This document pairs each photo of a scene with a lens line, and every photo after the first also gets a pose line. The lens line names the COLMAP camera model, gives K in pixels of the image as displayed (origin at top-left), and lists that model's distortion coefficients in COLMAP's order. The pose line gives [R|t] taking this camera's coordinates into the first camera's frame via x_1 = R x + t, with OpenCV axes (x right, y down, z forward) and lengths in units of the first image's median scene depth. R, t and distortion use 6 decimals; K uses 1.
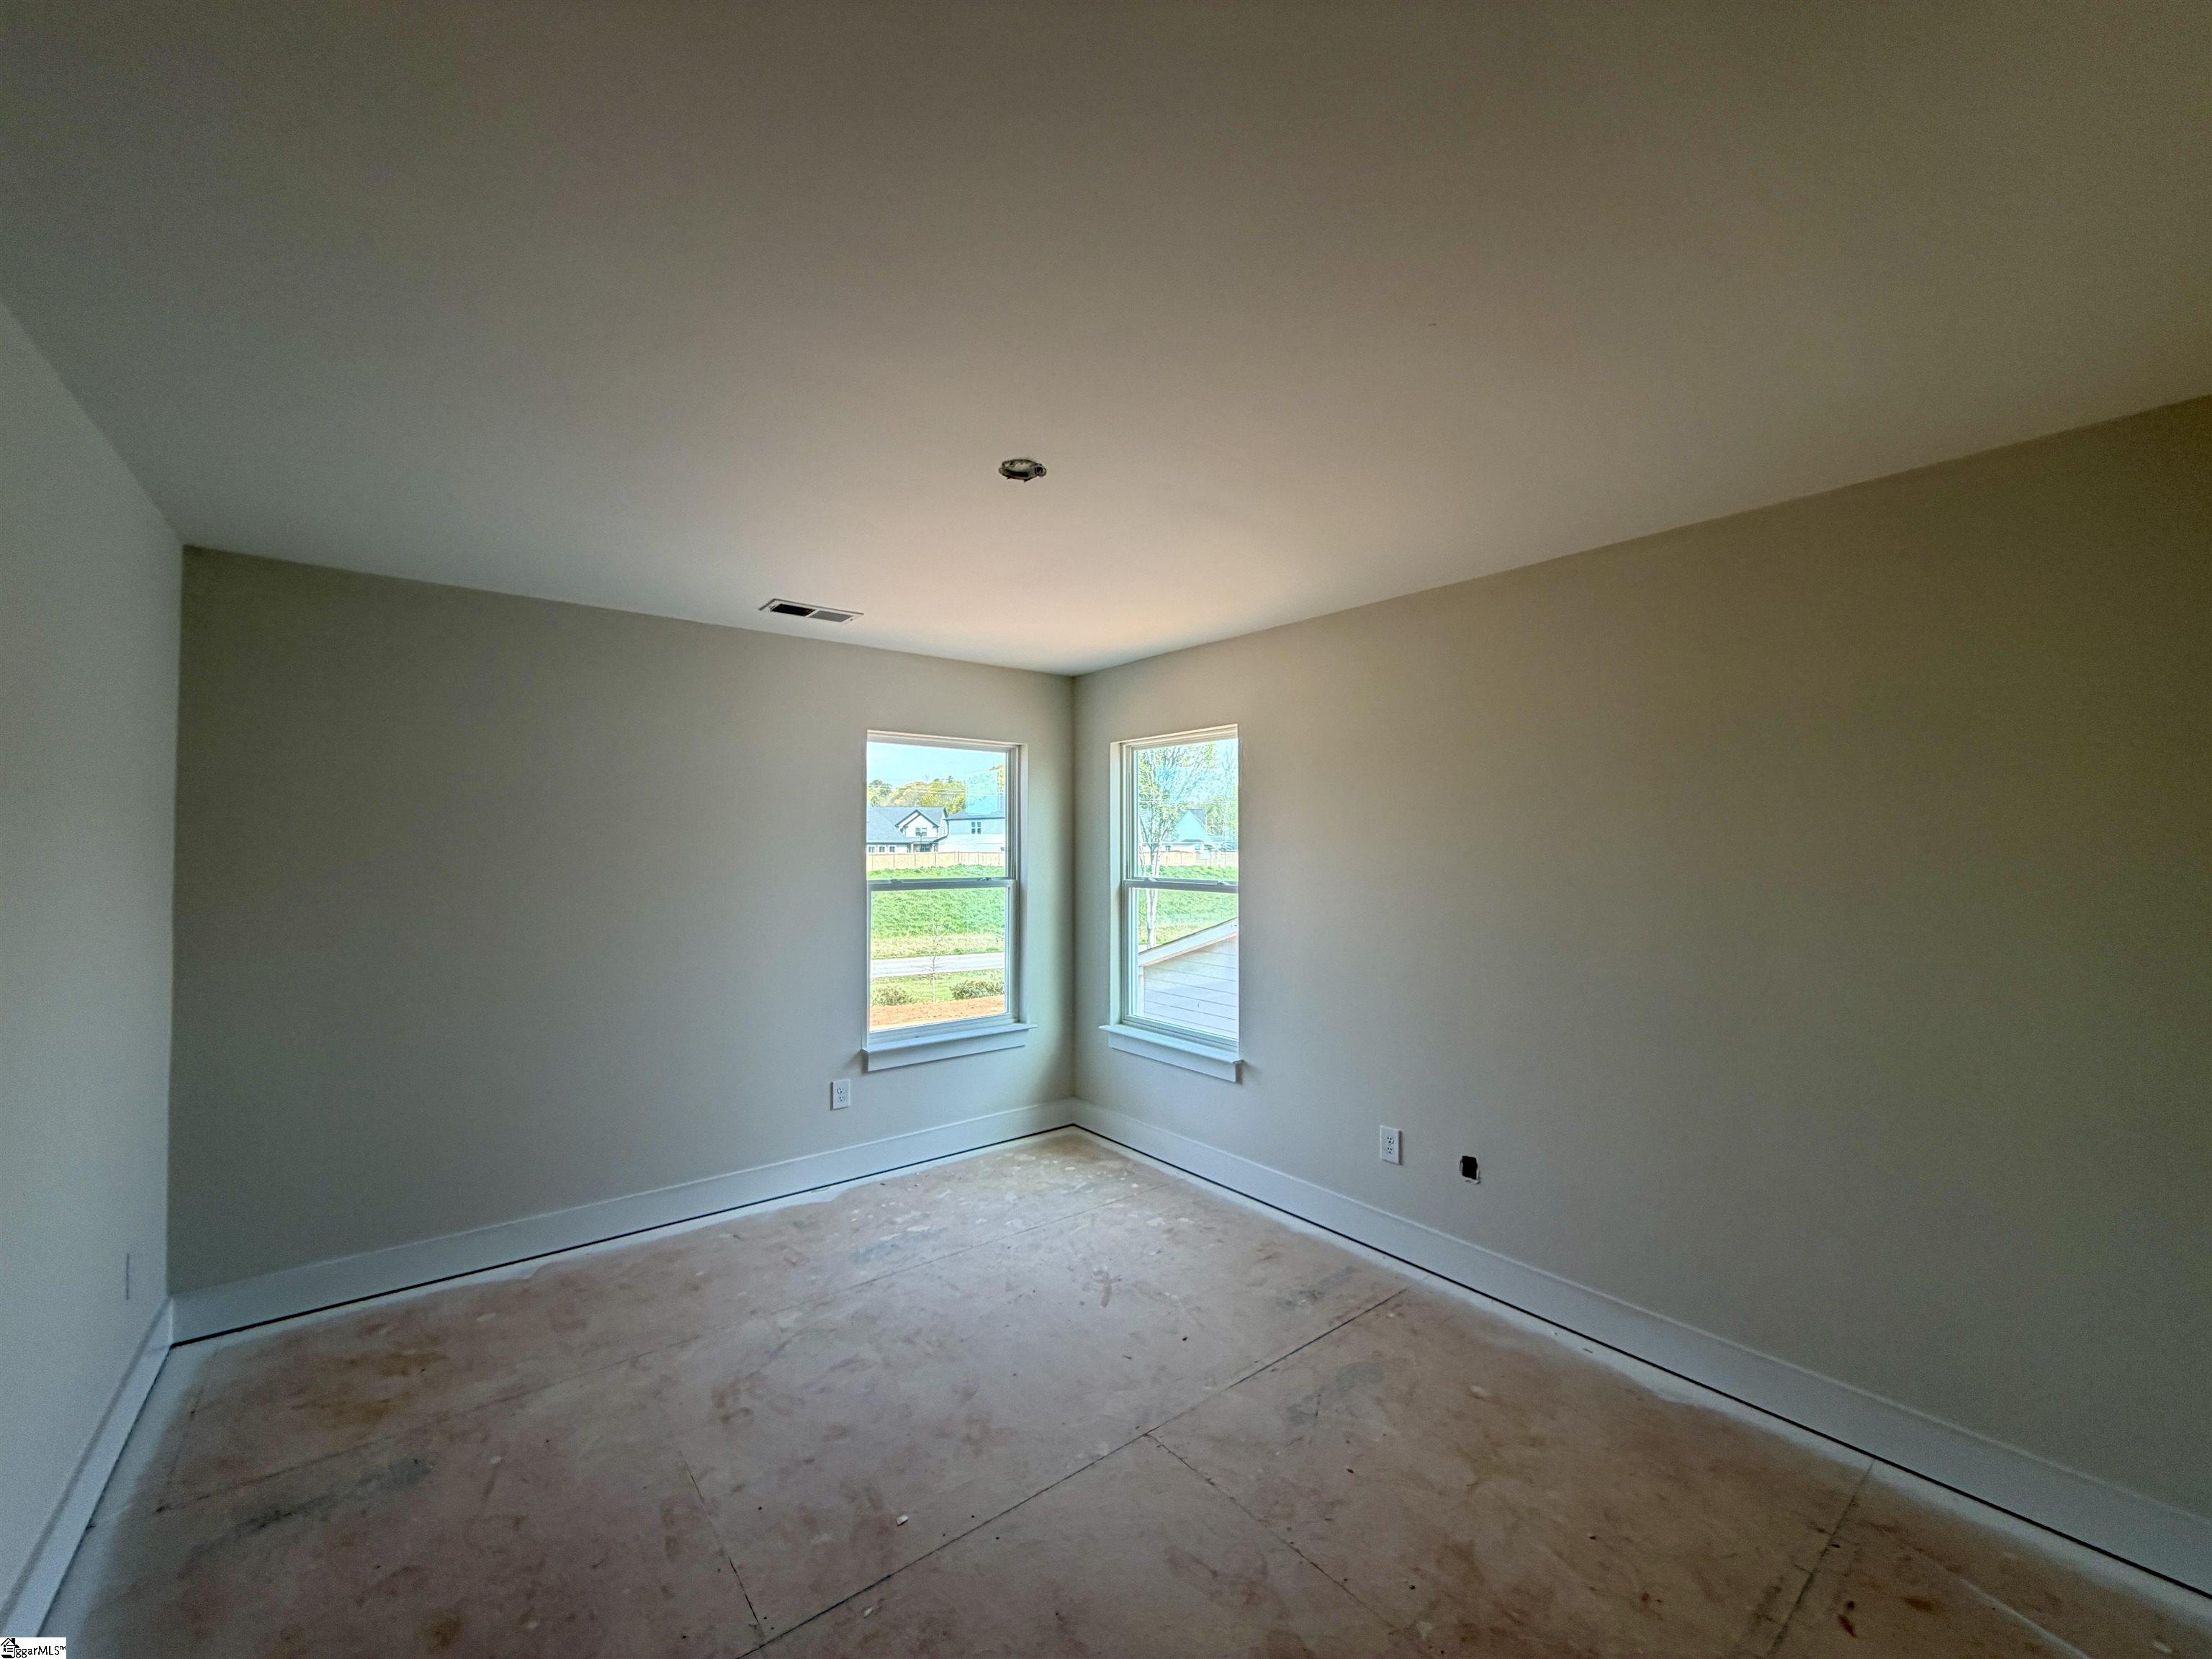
lens RADIAL K [[881.7, 0, 1106.0], [0, 881.7, 829.5], [0, 0, 1]] dist [0.000156, -0.000038]
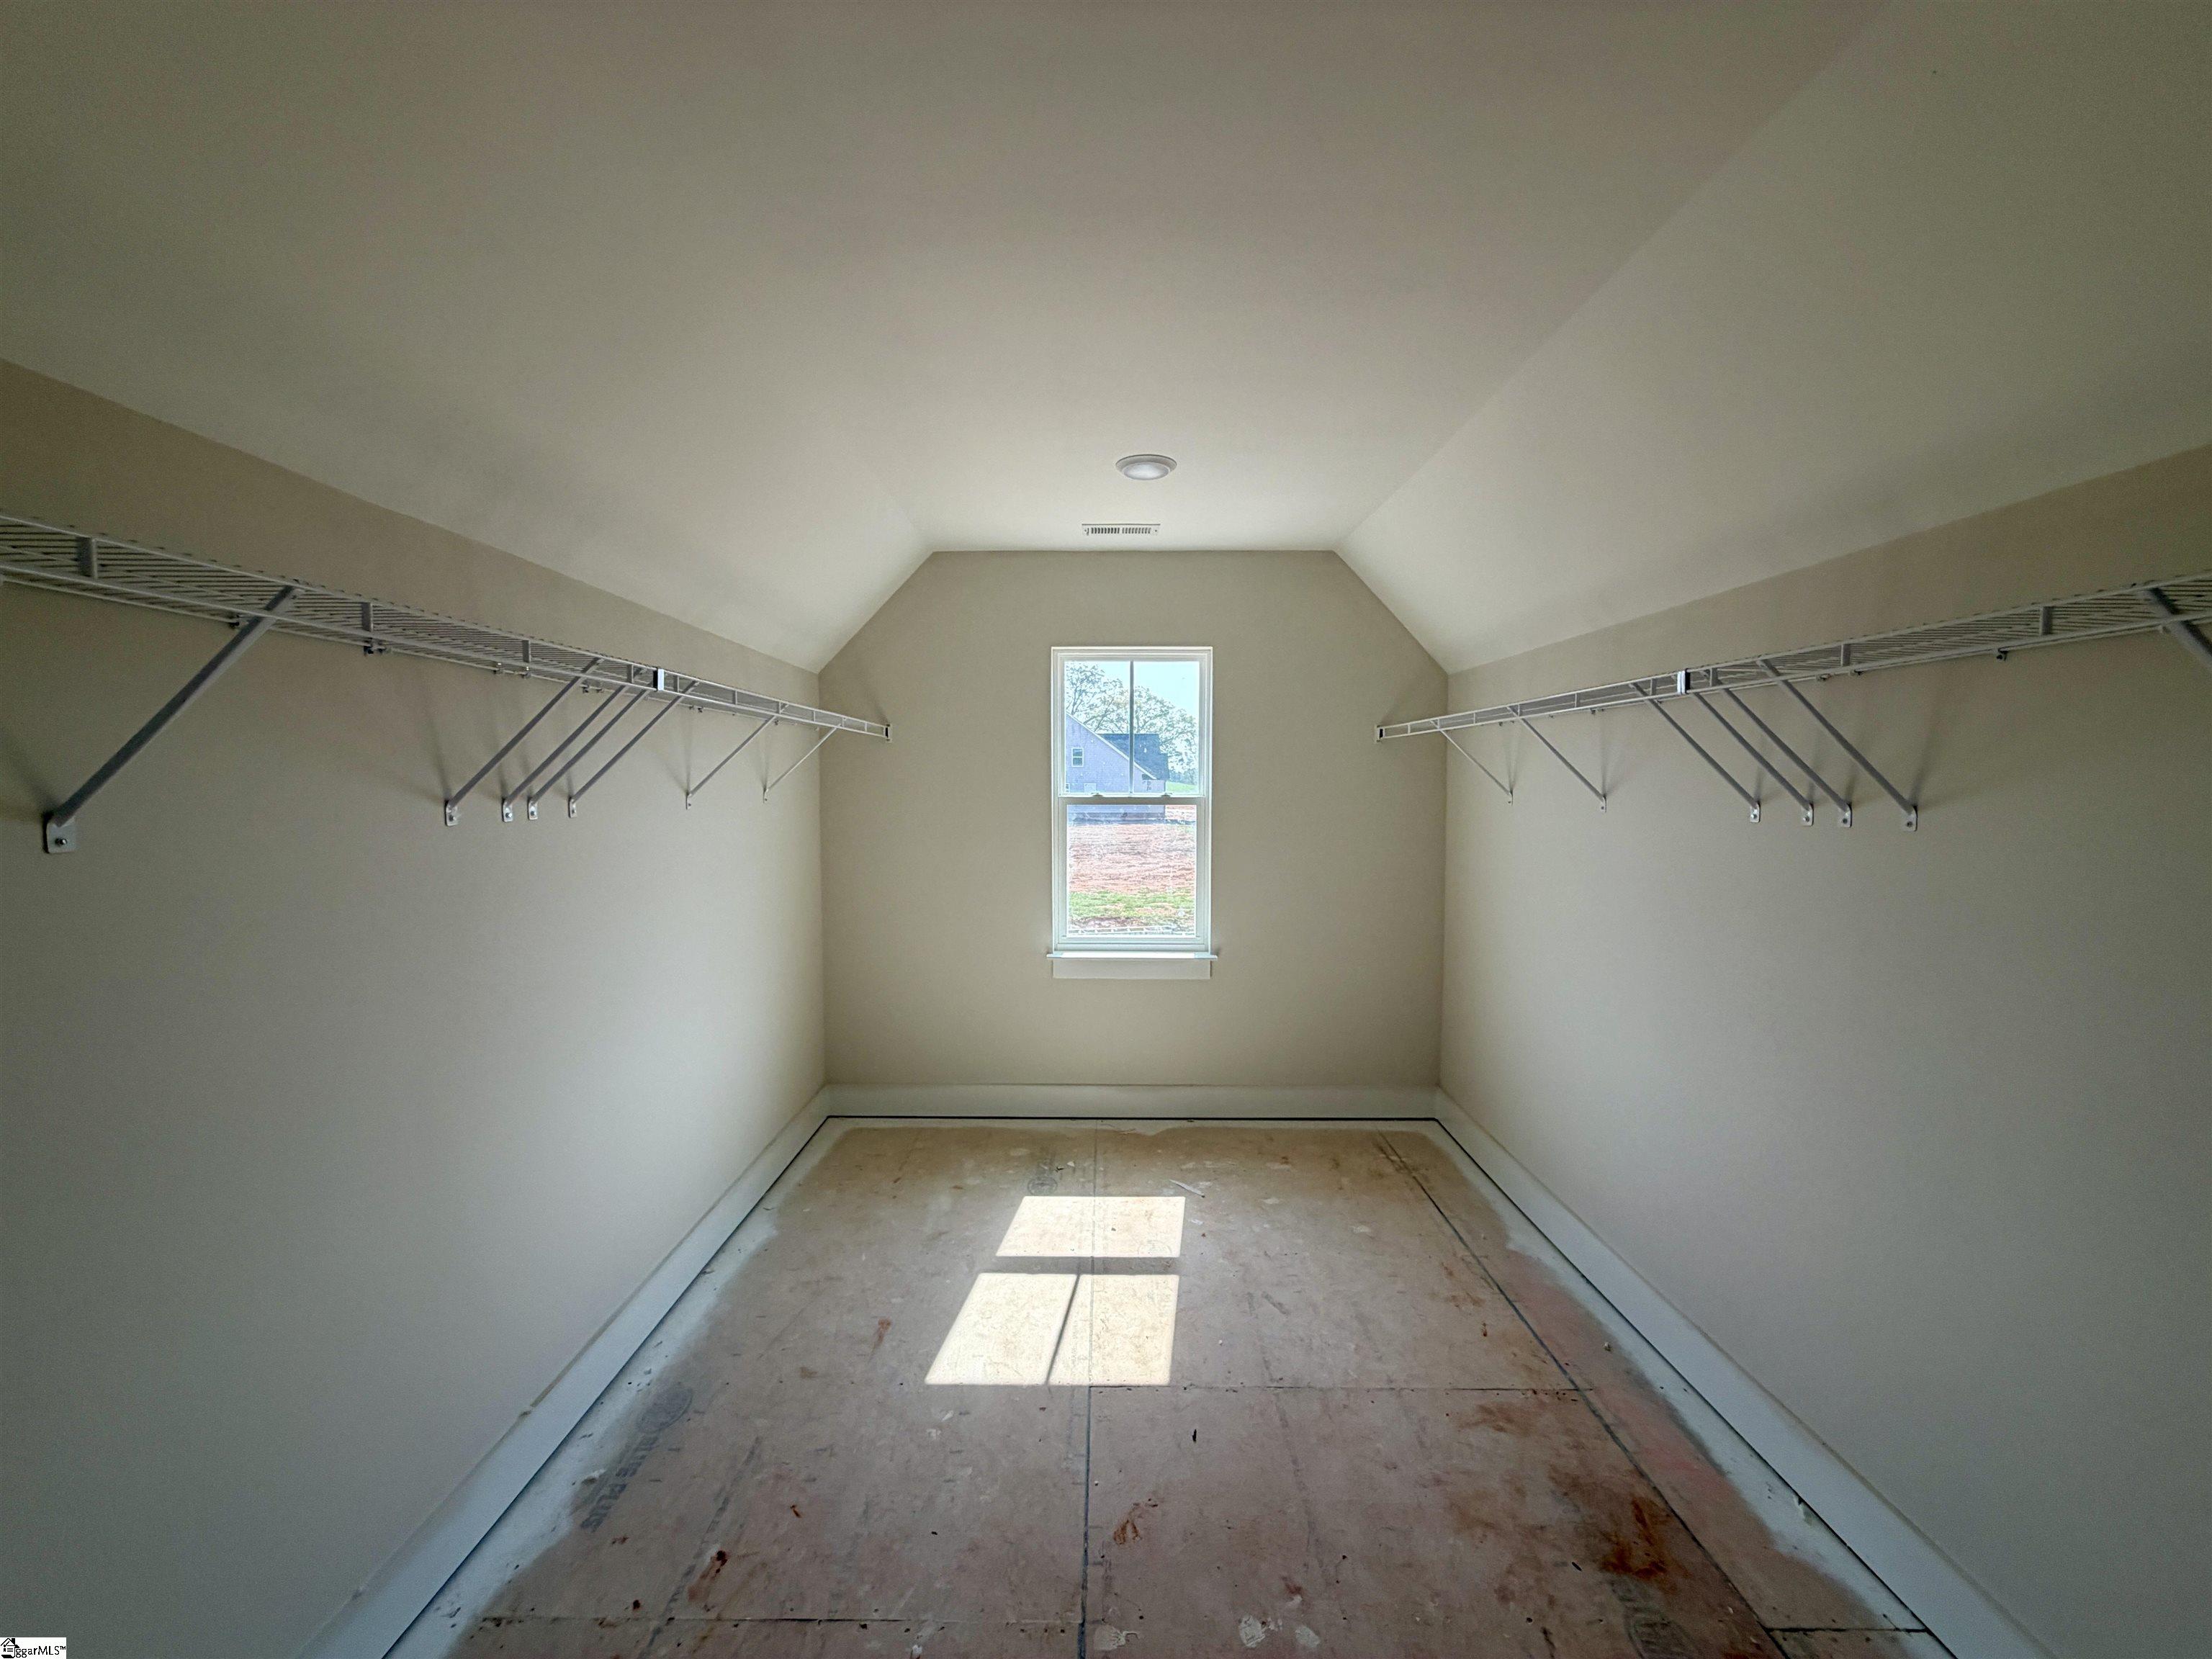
lens RADIAL K [[881.7, 0, 1106.0], [0, 881.7, 829.5], [0, 0, 1]] dist [0.000156, -0.000038]
pose [[0.778811, 0.035488, -0.626253, 0.262184], [0.010037, 0.997565, 0.069011, 0.011175], [0.627178, -0.060032, 0.776559, 0.228542]]
